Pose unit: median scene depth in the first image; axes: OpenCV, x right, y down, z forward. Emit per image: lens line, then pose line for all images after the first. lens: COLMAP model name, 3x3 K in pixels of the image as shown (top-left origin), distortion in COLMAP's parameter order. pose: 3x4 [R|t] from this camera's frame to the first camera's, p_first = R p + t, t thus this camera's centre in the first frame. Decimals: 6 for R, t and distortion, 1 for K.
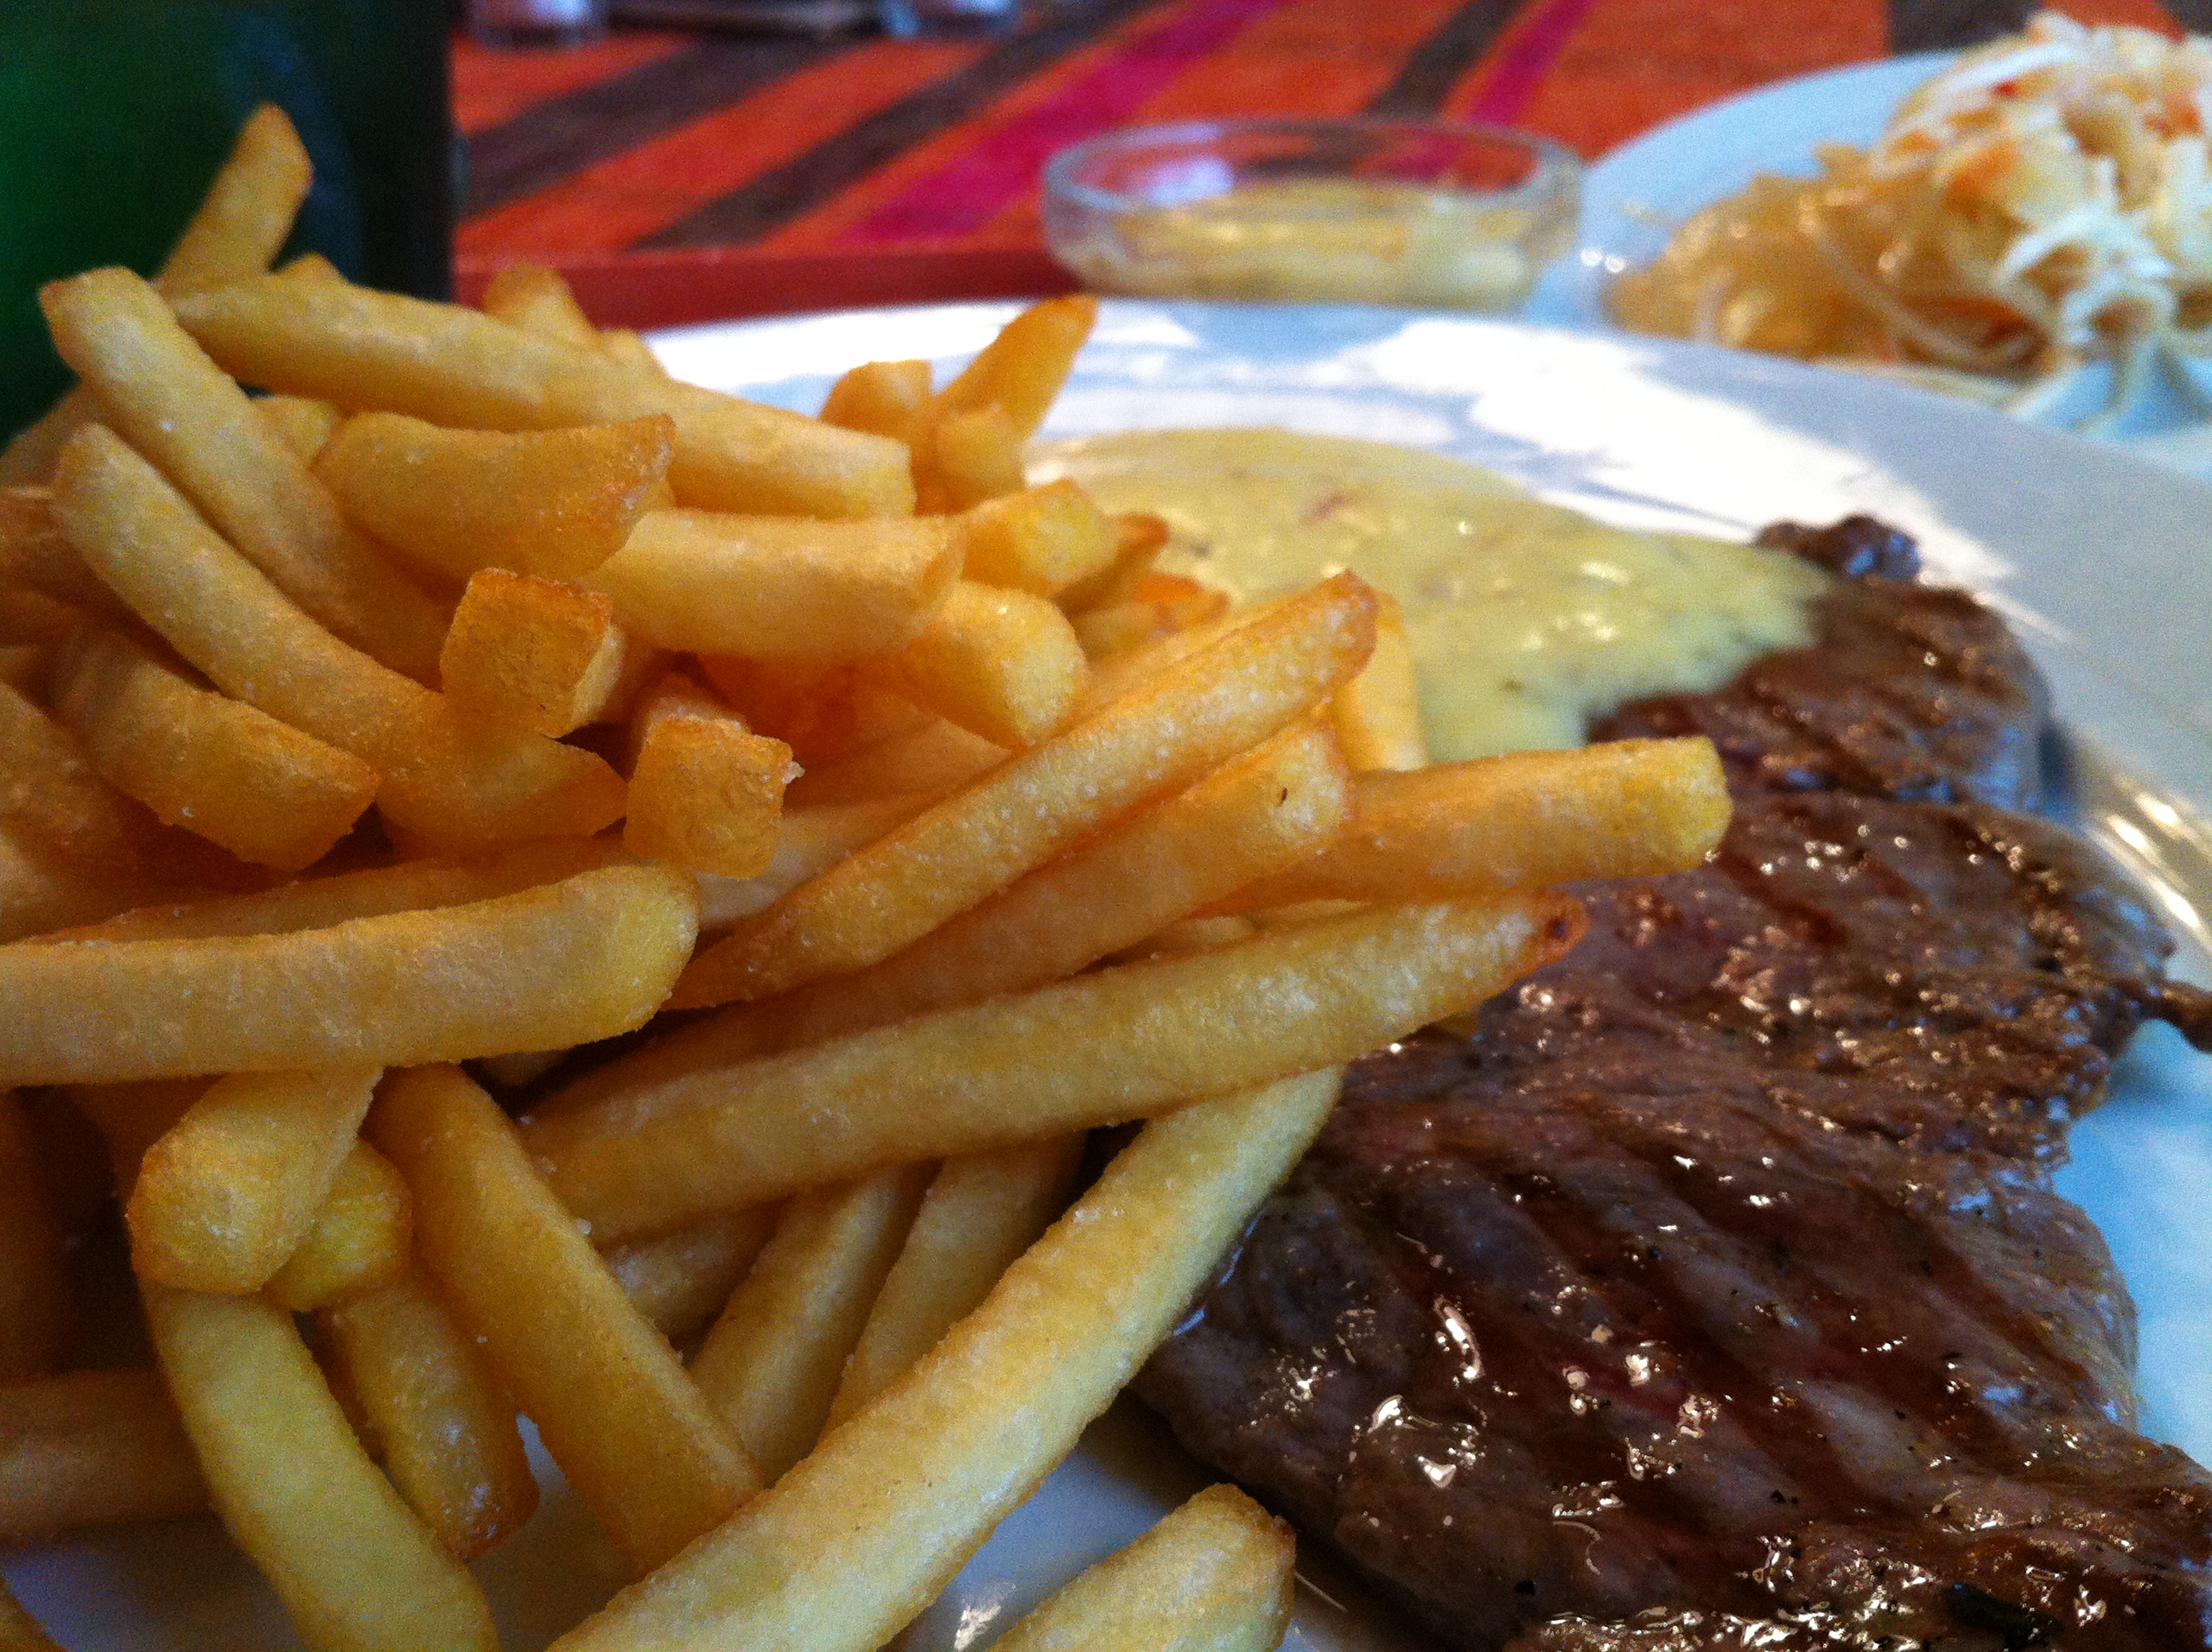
lens RADIAL K [[2252.7, 0, 1105.8], [0, 2252.7, 830.4], [0, 0, 1]] dist [0.028391, 0.000000]
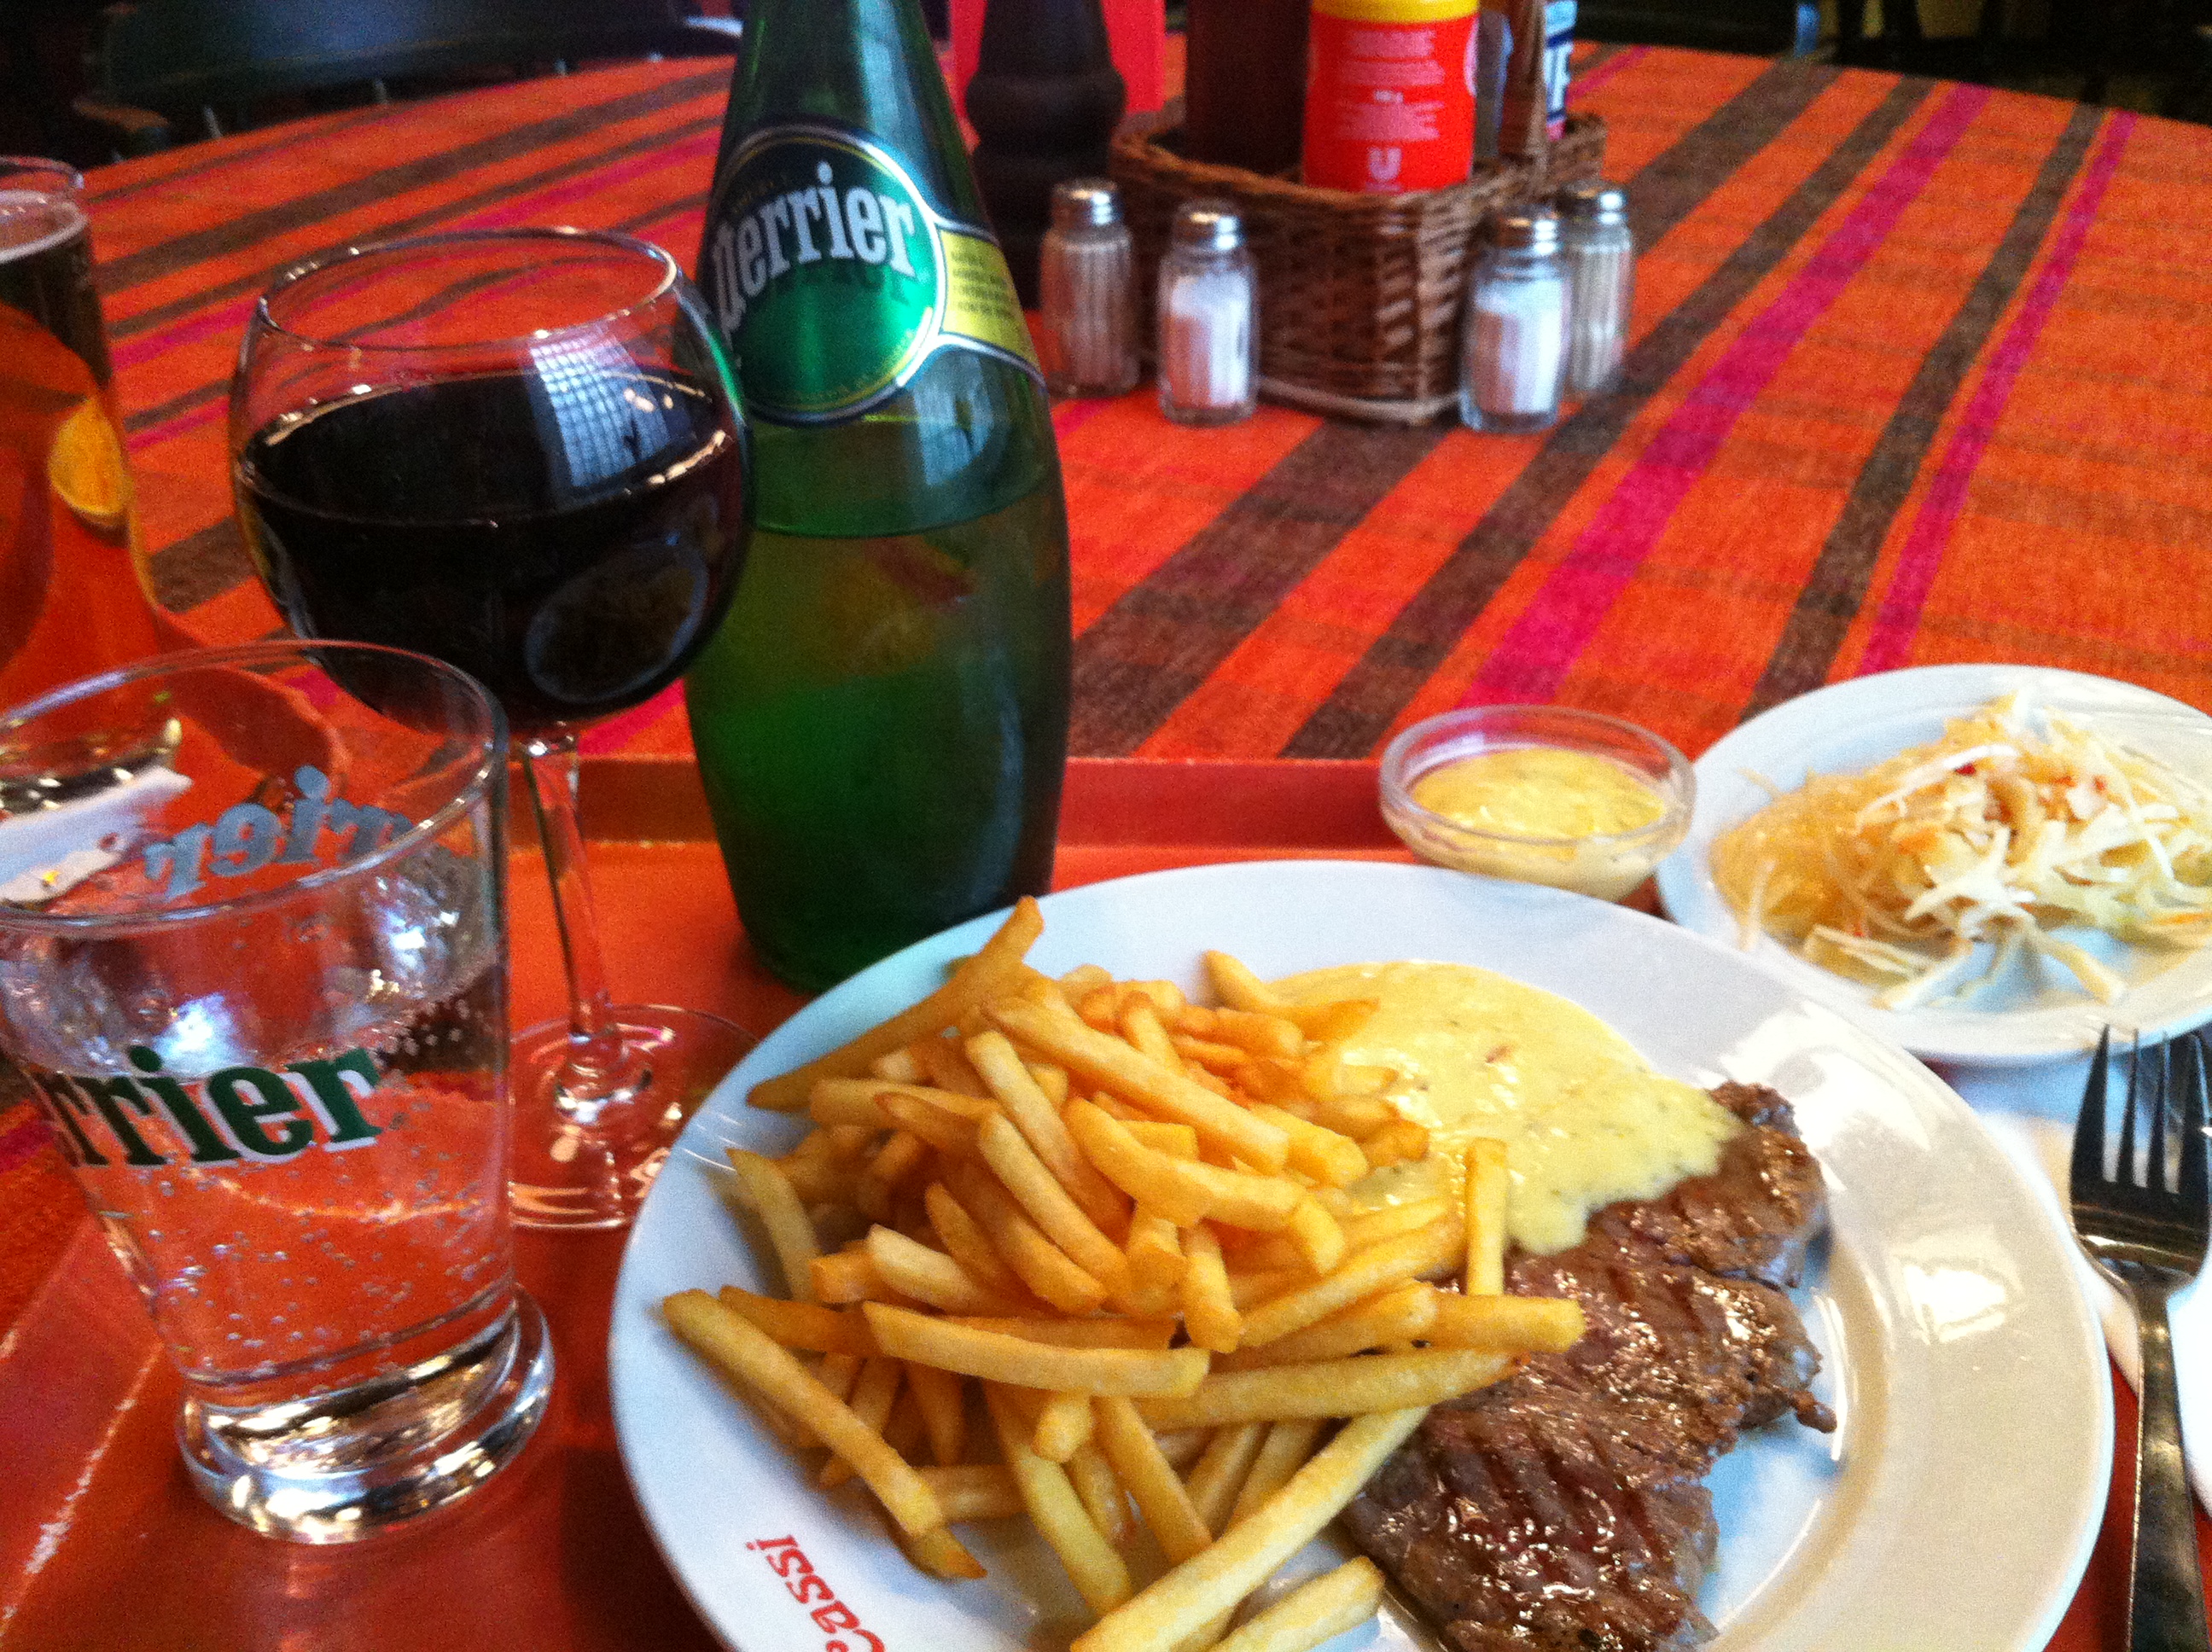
lens RADIAL K [[2252.7, 0, 1086.0], [0, 2252.7, 820.9], [0, 0, 1]] dist [0.028391, 0.000000]
pose [[0.982355, 0.090580, -0.163626, 0.083161], [-0.084220, 0.995412, 0.045412, -0.694625], [0.166988, -0.030830, 0.985477, -1.750367]]
